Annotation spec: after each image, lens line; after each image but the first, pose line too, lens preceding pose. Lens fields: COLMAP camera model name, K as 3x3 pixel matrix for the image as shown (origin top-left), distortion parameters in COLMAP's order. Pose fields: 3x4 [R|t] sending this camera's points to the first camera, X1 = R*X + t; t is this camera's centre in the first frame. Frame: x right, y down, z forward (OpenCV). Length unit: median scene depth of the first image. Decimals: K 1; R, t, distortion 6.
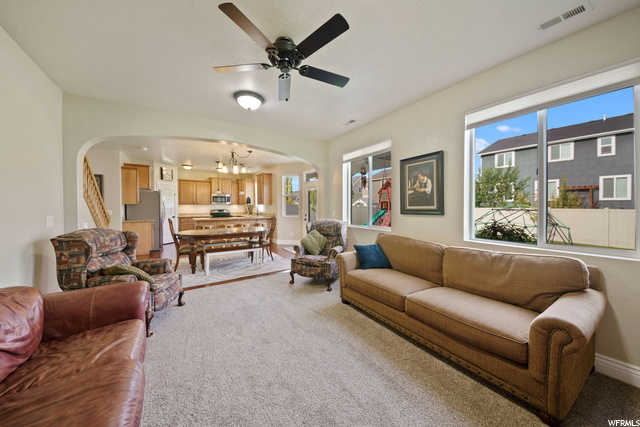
lens RADIAL K [[224.5, 0, 324.7], [0, 224.5, 213.2], [0, 0, 1]] dist [0.004322, -0.003052]
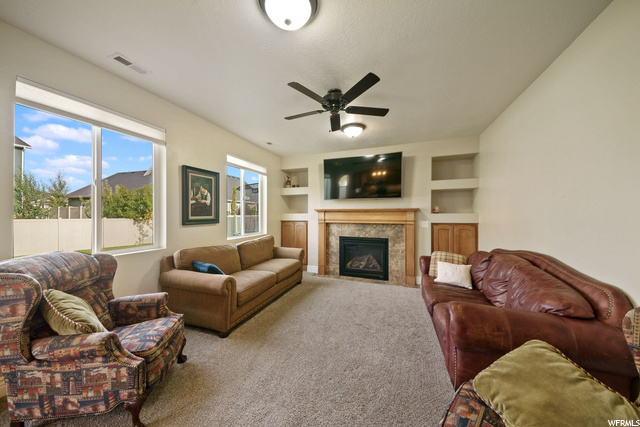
lens RADIAL K [[226.3, 0, 308.7], [0, 226.3, 214.4], [0, 0, 1]] dist [-0.001490, -0.000196]
pose [[-0.585777, -0.001369, 0.810471, -0.704050], [0.022680, 0.999579, 0.018080, -0.045423], [-0.810155, 0.028972, -0.585499, 1.150247]]
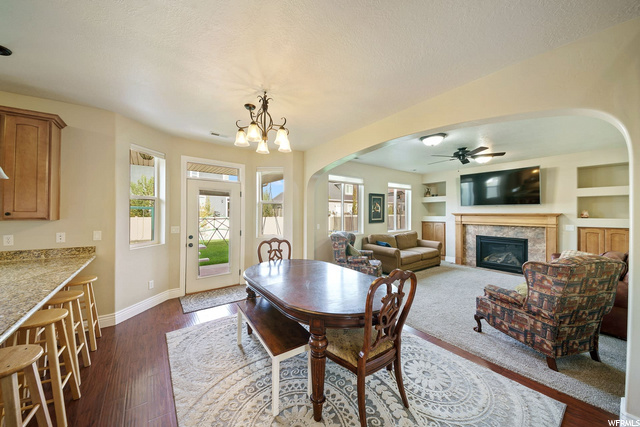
lens RADIAL K [[218.7, 0, 310.4], [0, 218.7, 211.3], [0, 0, 1]] dist [0.017089, -0.000431]
pose [[-0.053182, 0.008770, 0.998546, -1.410502], [0.028032, 0.999580, -0.007286, -0.093147], [-0.998191, 0.027603, -0.053406, 1.597646]]
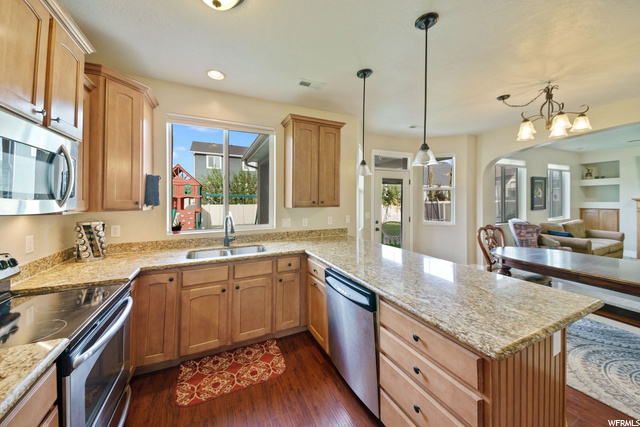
lens RADIAL K [[224.5, 0, 310.1], [0, 224.5, 196.2], [0, 0, 1]] dist [0.004322, -0.003052]
pose [[0.170049, 0.009743, 0.985387, -1.548808], [0.032183, 0.999363, -0.015435, -0.124185], [-0.984910, 0.034337, 0.169627, 2.339773]]
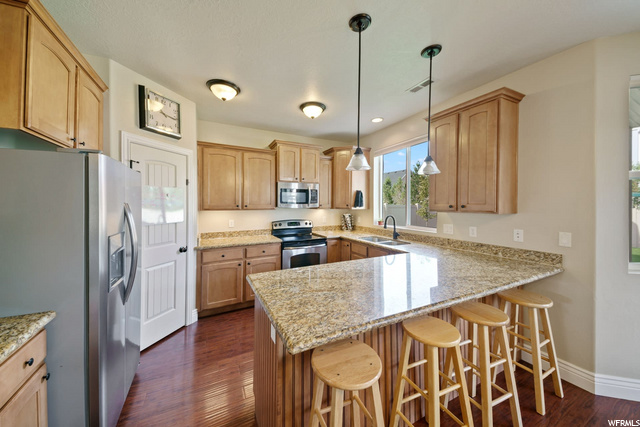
lens RADIAL K [[224.5, 0, 313.6], [0, 224.5, 205.2], [0, 0, 1]] dist [0.004322, -0.003052]
pose [[0.989986, -0.000617, -0.141164, -1.064316], [-0.002987, 0.999675, -0.025319, -0.100113], [0.141134, 0.025487, 0.989662, 1.710125]]
